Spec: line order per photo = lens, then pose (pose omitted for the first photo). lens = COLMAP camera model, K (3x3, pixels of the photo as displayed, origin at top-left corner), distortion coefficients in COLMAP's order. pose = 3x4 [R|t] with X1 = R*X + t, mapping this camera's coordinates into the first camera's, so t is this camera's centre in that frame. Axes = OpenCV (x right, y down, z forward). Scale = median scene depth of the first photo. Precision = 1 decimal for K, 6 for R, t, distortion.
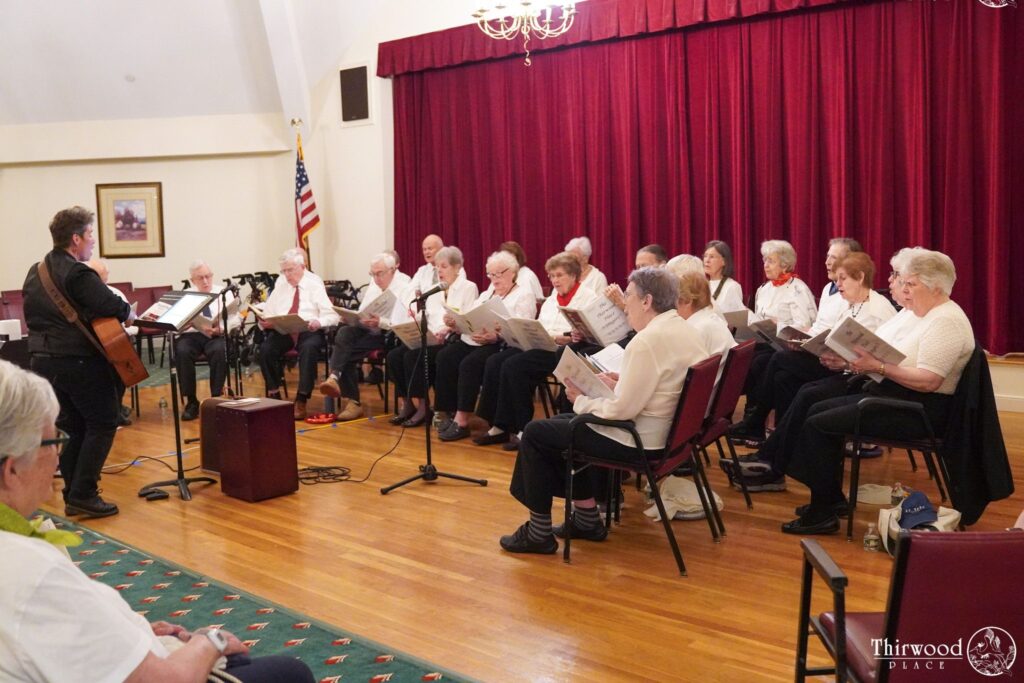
lens RADIAL K [[1072.2, 0, 512.0], [0, 1072.2, 341.5], [0, 0, 1]] dist [-0.141900, 0.128146]
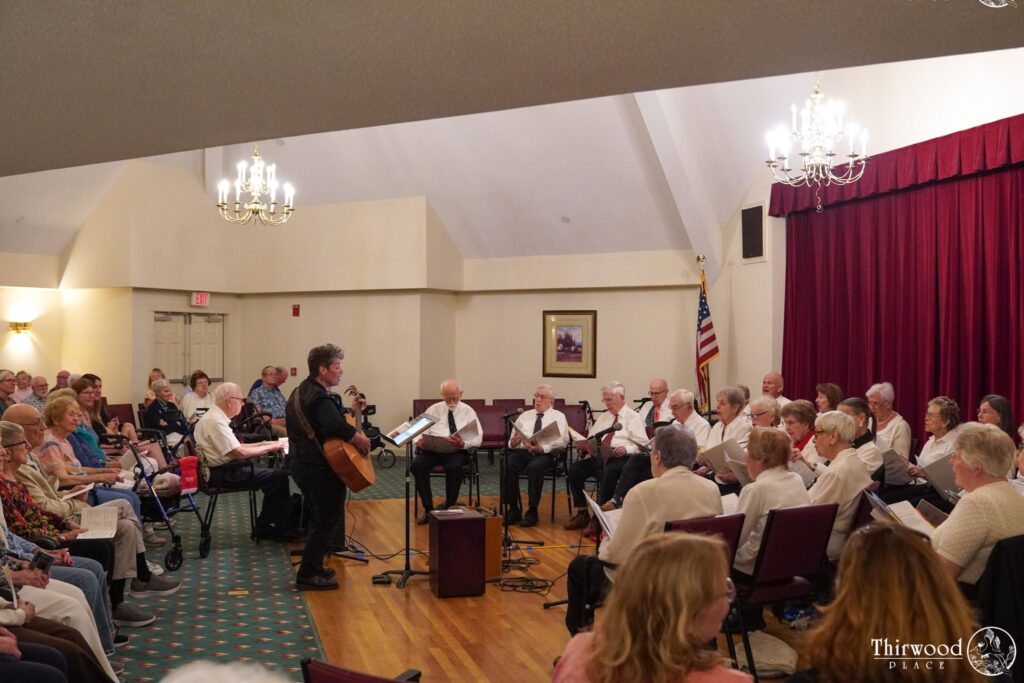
lens RADIAL K [[1072.2, 0, 512.0], [0, 1072.2, 341.5], [0, 0, 1]] dist [-0.141900, 0.128146]
pose [[0.853466, 0.028965, -0.520343, 0.194806], [-0.085315, 0.992750, -0.084673, -0.017075], [0.514118, 0.116659, 0.849749, -0.000579]]
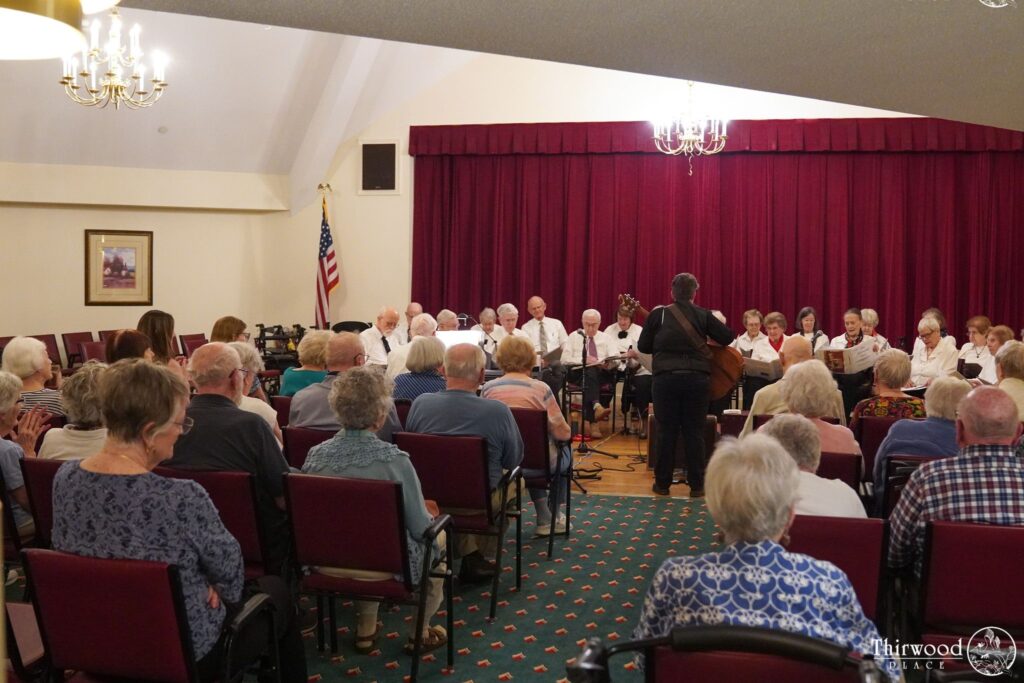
lens RADIAL K [[1072.2, 0, 512.0], [0, 1072.2, 341.5], [0, 0, 1]] dist [-0.141900, 0.128146]
pose [[0.889254, 0.014090, 0.457196, -0.529934], [0.013792, 0.998245, -0.057590, 0.018768], [-0.457206, 0.057518, 0.887499, -0.056305]]
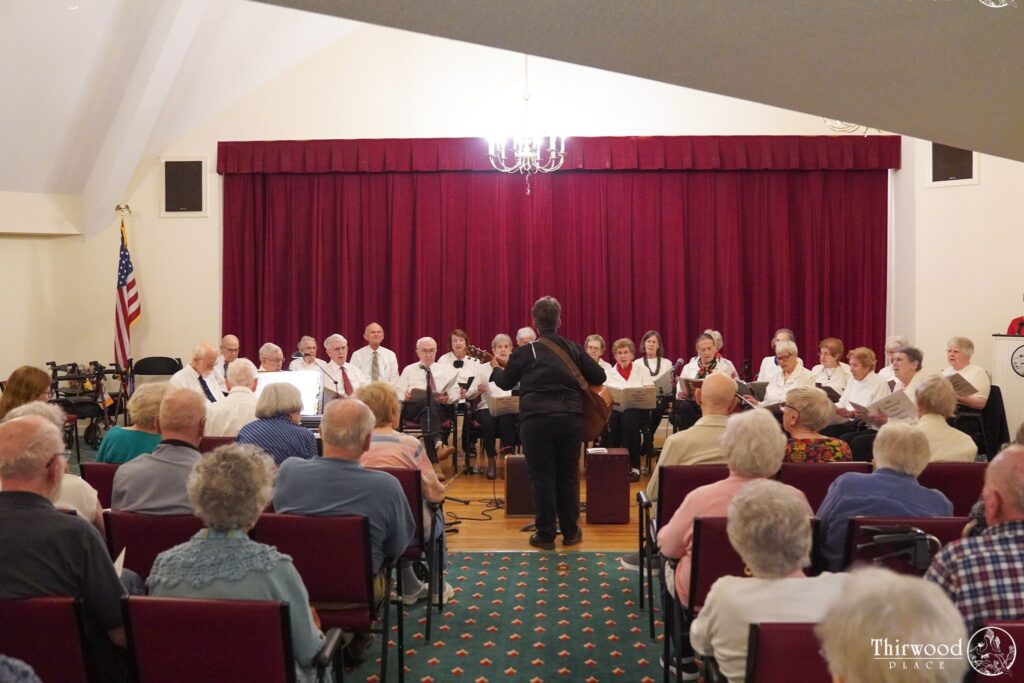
lens RADIAL K [[1072.2, 0, 512.0], [0, 1072.2, 341.5], [0, 0, 1]] dist [-0.141900, 0.128146]
pose [[0.787123, 0.004246, 0.616781, -0.520562], [0.050042, 0.996240, -0.070722, 0.004613], [-0.614762, 0.086532, 0.783951, 0.017311]]
